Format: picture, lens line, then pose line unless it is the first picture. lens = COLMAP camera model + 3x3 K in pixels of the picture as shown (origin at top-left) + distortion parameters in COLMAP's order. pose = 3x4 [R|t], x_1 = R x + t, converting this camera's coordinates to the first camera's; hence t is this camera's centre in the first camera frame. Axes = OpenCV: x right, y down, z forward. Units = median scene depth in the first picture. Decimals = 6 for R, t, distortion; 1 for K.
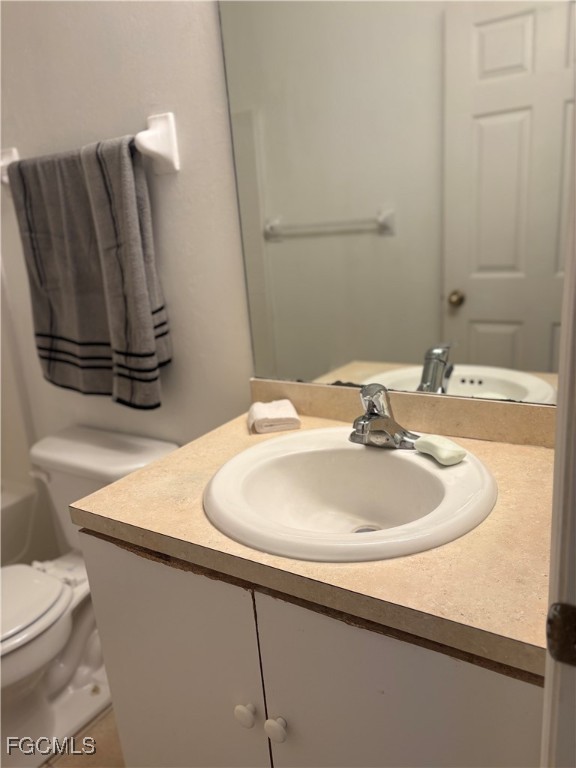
lens RADIAL K [[578.8, 0, 289.6], [0, 578.8, 390.8], [0, 0, 1]] dist [0.007093, -0.000795]
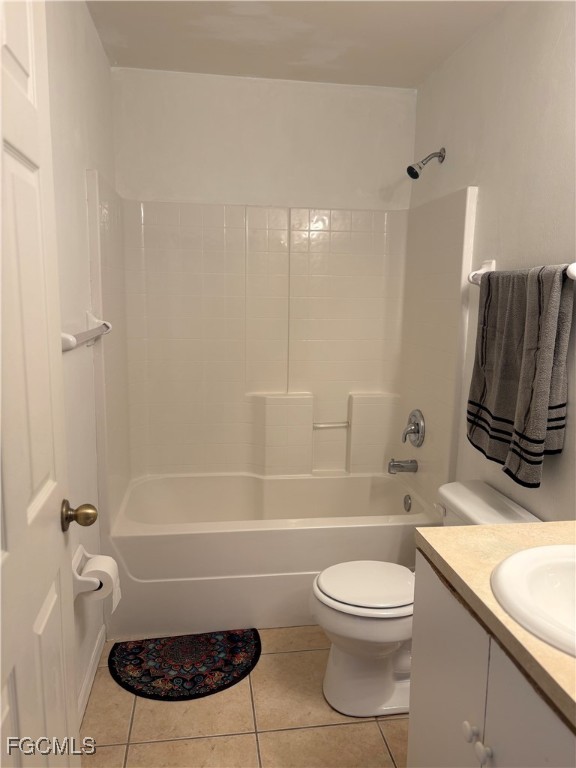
lens RADIAL K [[578.8, 0, 289.6], [0, 578.8, 390.8], [0, 0, 1]] dist [0.007093, -0.000795]
pose [[0.654333, 0.208782, -0.726814, 0.254629], [-0.273289, 0.961459, 0.030150, -0.057221], [0.705097, 0.178902, 0.686172, -0.174849]]
